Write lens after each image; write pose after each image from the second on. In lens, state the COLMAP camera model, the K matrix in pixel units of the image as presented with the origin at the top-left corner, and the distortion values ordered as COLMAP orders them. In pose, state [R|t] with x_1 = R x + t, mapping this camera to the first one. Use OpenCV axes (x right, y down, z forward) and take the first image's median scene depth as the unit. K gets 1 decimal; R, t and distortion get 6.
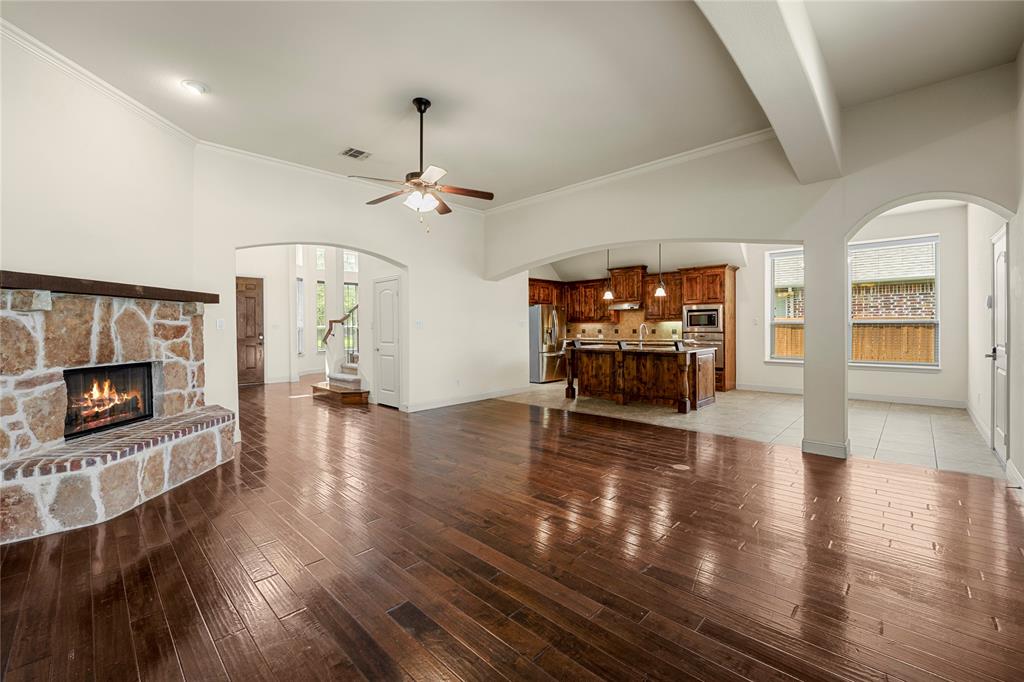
lens RADIAL K [[426.8, 0, 507.7], [0, 426.8, 327.4], [0, 0, 1]] dist [-0.022510, 0.000636]
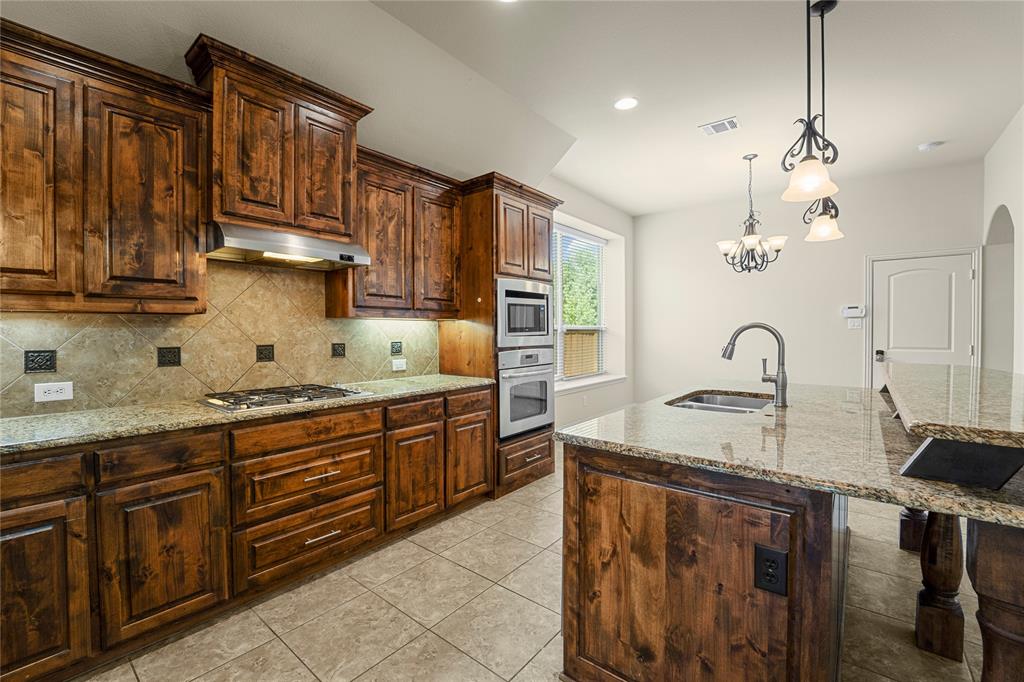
lens RADIAL K [[426.8, 0, 505.0], [0, 426.8, 337.8], [0, 0, 1]] dist [-0.022510, 0.000636]
pose [[-0.078340, -0.007841, 0.996896, 0.084378], [0.006524, 0.999944, 0.008378, -0.002900], [-0.996905, 0.007160, -0.078285, 2.170462]]
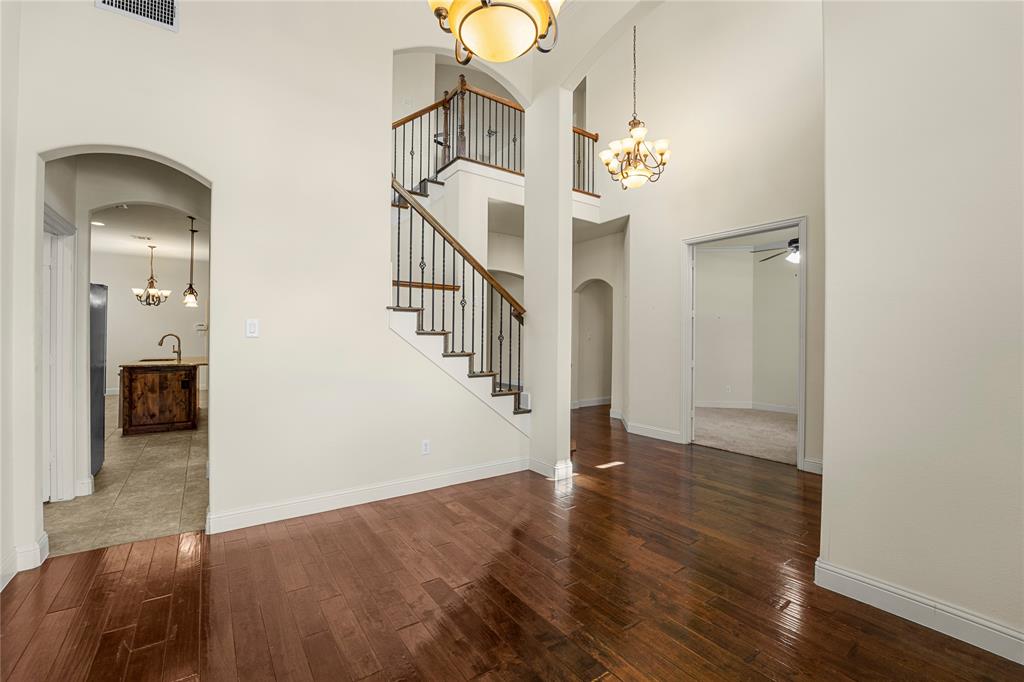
lens RADIAL K [[426.8, 0, 494.7], [0, 426.8, 335.4], [0, 0, 1]] dist [-0.022510, 0.000636]
pose [[-0.980881, 0.002870, 0.194588, -0.930167], [0.001554, 0.999975, -0.006917, 0.003963], [-0.194603, -0.006483, -0.980861, 3.143302]]
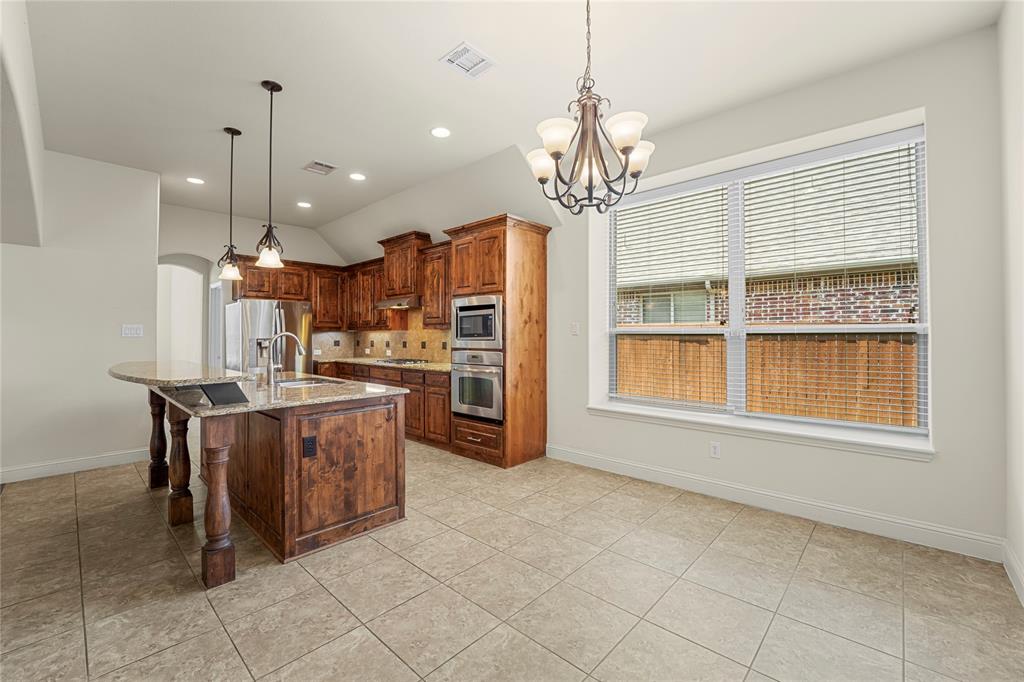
lens RADIAL K [[426.8, 0, 507.2], [0, 426.8, 329.8], [0, 0, 1]] dist [-0.022510, 0.000636]
pose [[0.999822, 0.005169, 0.018135, 1.001834], [-0.004890, 0.999869, -0.015399, -0.009477], [-0.018212, 0.015307, 0.999717, 0.974893]]
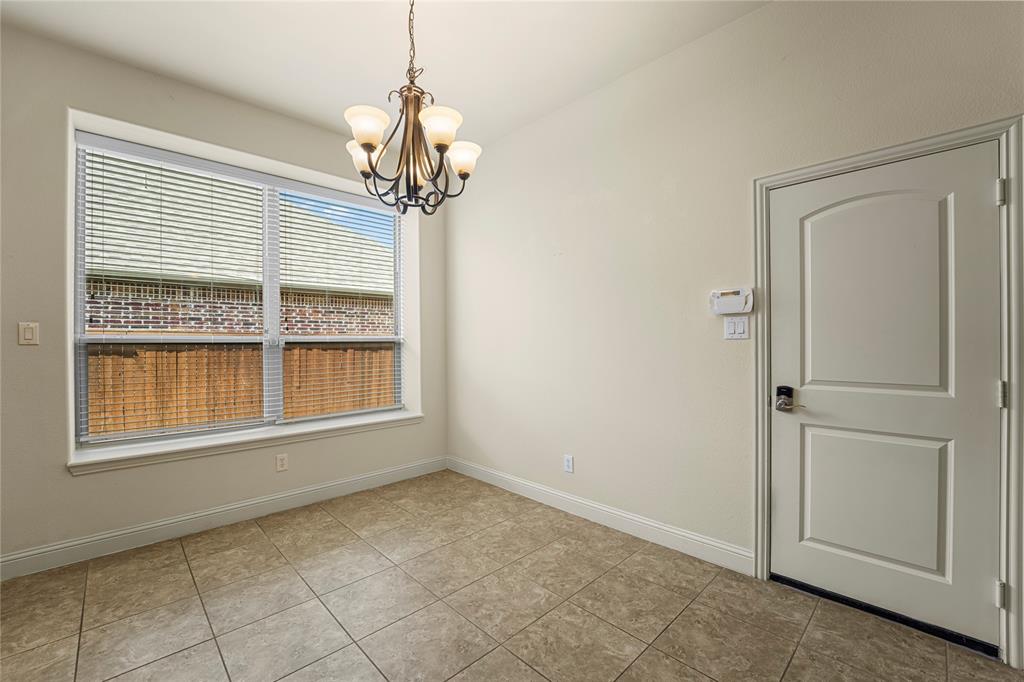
lens RADIAL K [[426.8, 0, 498.3], [0, 426.8, 343.1], [0, 0, 1]] dist [-0.022510, 0.000636]
pose [[0.040276, 0.004727, 0.999177, 0.639239], [0.010507, 0.999932, -0.005154, -0.006827], [-0.999133, 0.010706, 0.040223, 1.356577]]
